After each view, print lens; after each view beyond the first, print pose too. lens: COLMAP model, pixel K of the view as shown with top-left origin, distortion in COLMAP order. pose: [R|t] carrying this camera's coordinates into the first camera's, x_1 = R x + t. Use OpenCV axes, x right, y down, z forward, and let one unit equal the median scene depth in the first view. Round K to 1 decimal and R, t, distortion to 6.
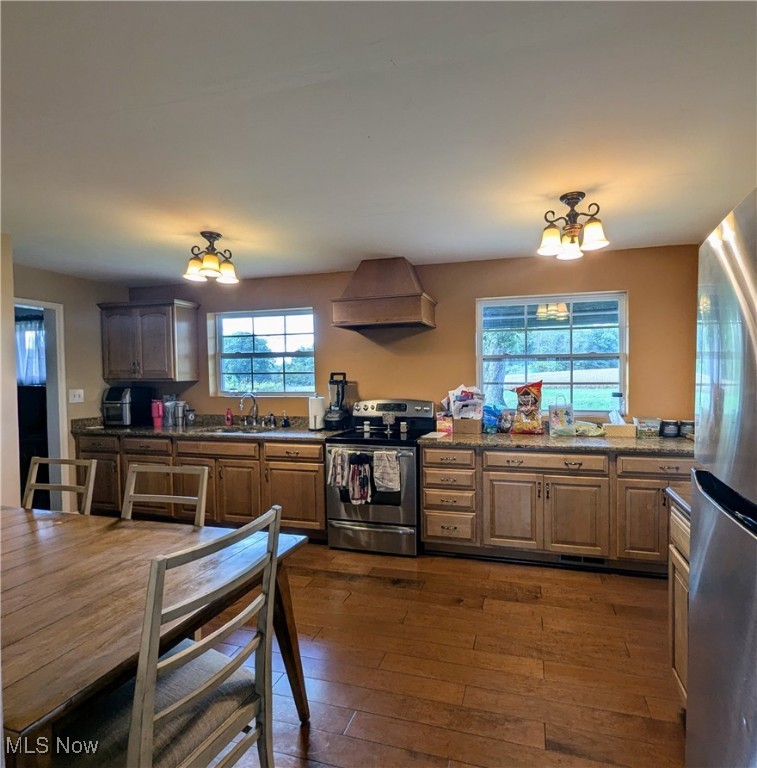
lens RADIAL K [[420.4, 0, 423.4], [0, 420.4, 388.2], [0, 0, 1]] dist [-0.002842, -0.001010]
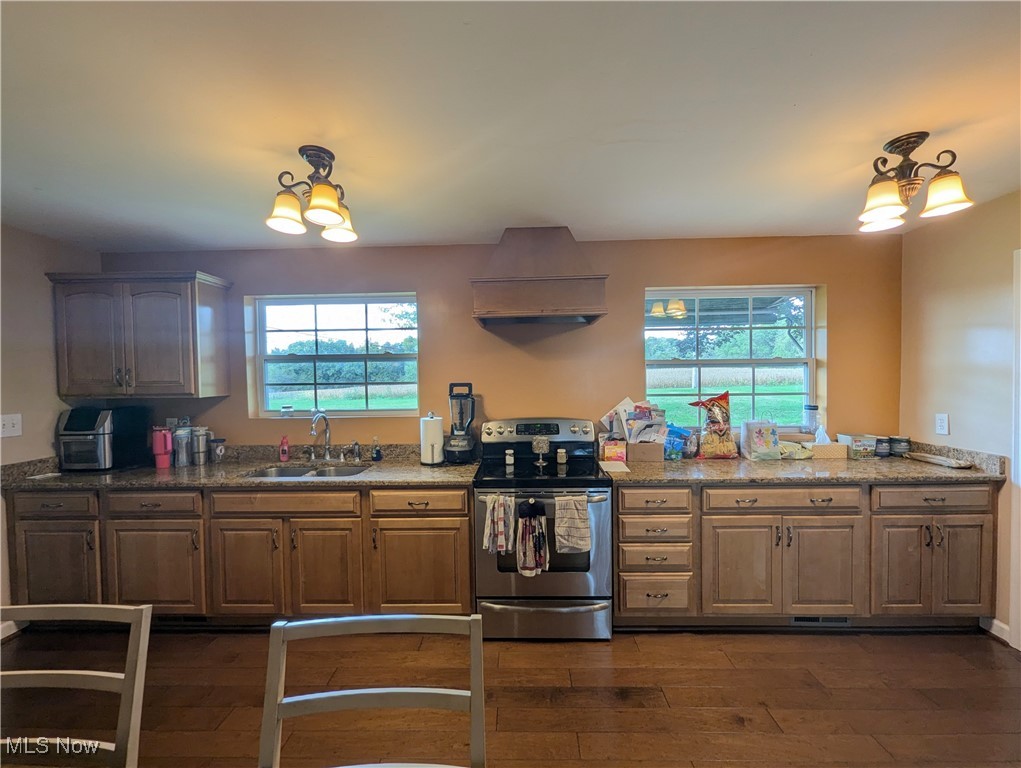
lens RADIAL K [[423.4, 0, 510.5], [0, 423.4, 388.6], [0, 0, 1]] dist [-0.000384, -0.000052]
pose [[0.974388, -0.011335, 0.224588, -0.309768], [0.012840, 0.999904, -0.005240, -0.024986], [-0.224507, 0.007990, 0.974440, 0.296772]]
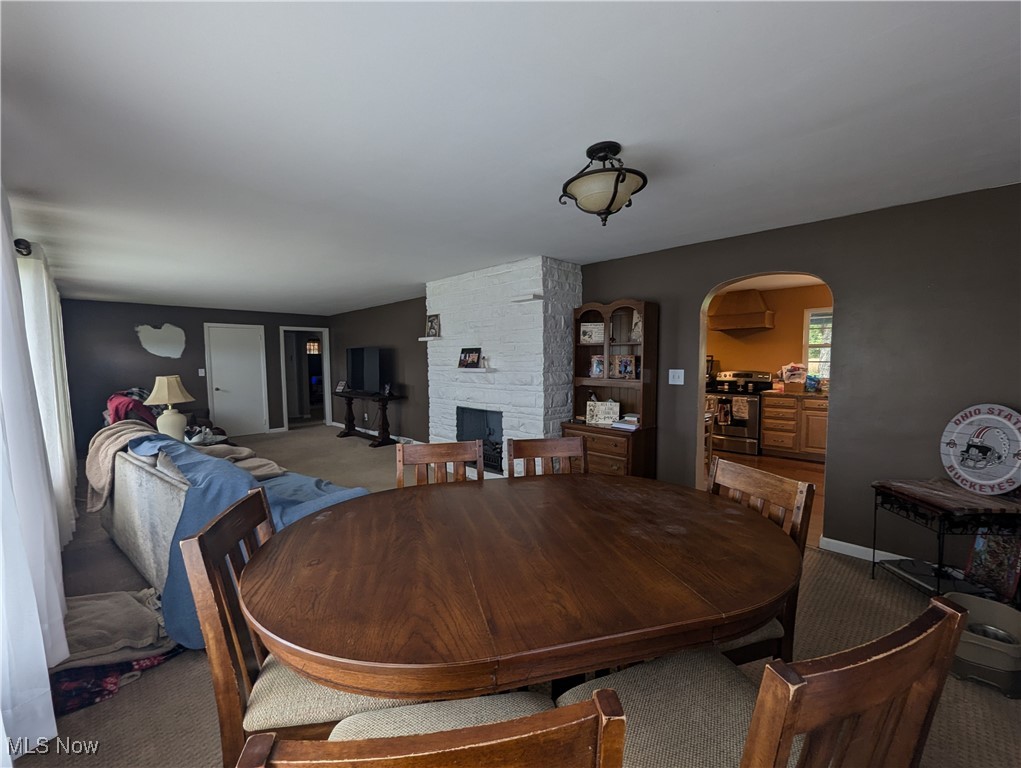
lens RADIAL K [[419.7, 0, 510.5], [0, 419.7, 384.0], [0, 0, 1]] dist [-0.000791, -0.003070]
pose [[0.860348, 0.032226, -0.508688, -0.019151], [-0.014423, 0.999139, 0.038902, 0.028646], [0.509503, -0.026132, 0.860072, -1.012767]]
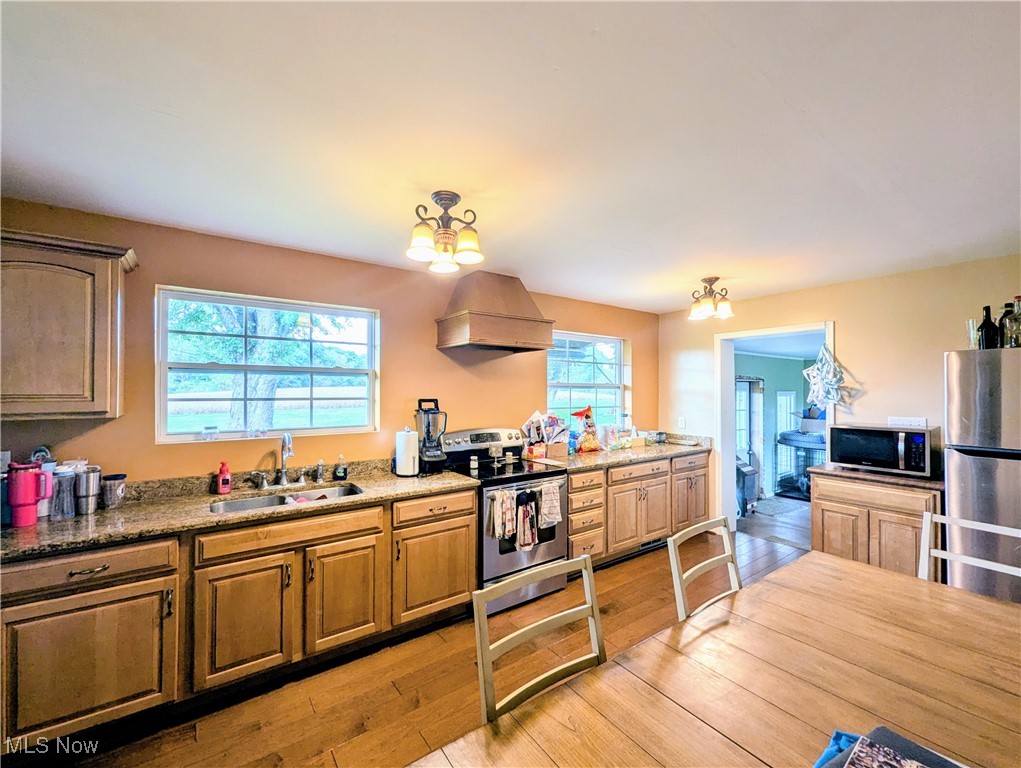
lens RADIAL K [[423.4, 0, 510.5], [0, 423.4, 388.6], [0, 0, 1]] dist [-0.000384, -0.000052]
pose [[0.633063, 0.015097, 0.773953, -0.788272], [0.019516, 0.999181, -0.035453, -0.027878], [-0.773854, 0.037548, 0.632250, 0.412540]]
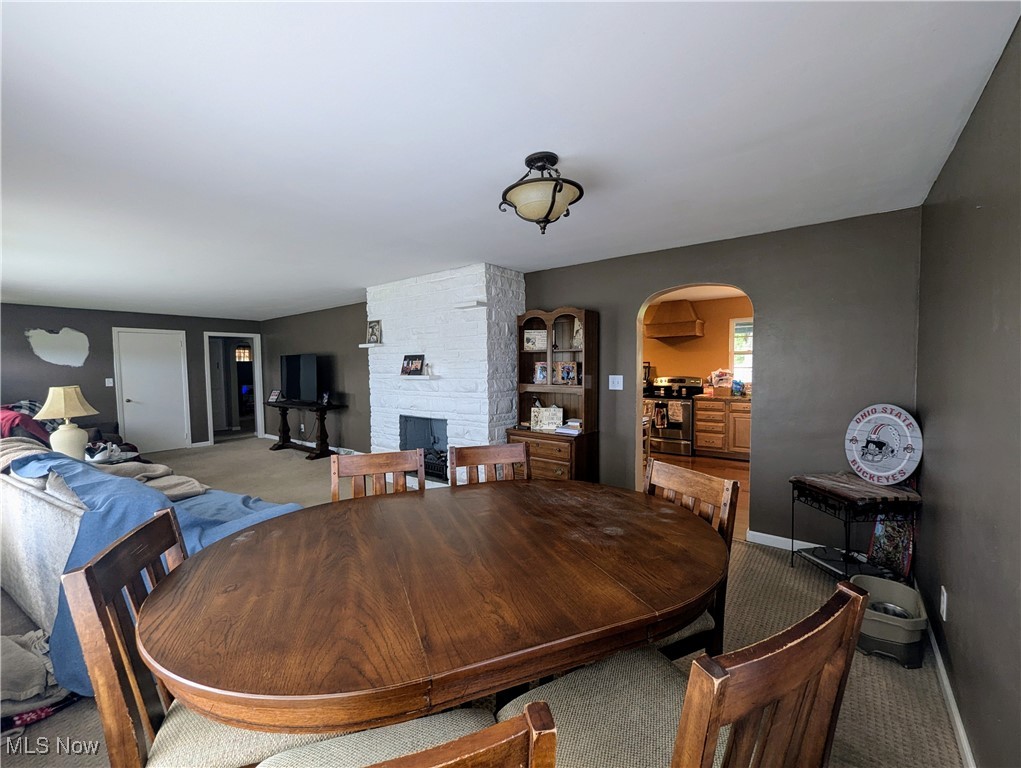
lens RADIAL K [[419.7, 0, 510.5], [0, 419.7, 384.0], [0, 0, 1]] dist [-0.000791, -0.003070]
pose [[0.917879, 0.015226, -0.396569, -0.016467], [-0.007804, 0.999763, 0.020322, 0.029414], [0.396784, -0.015558, 0.917780, -1.007597]]
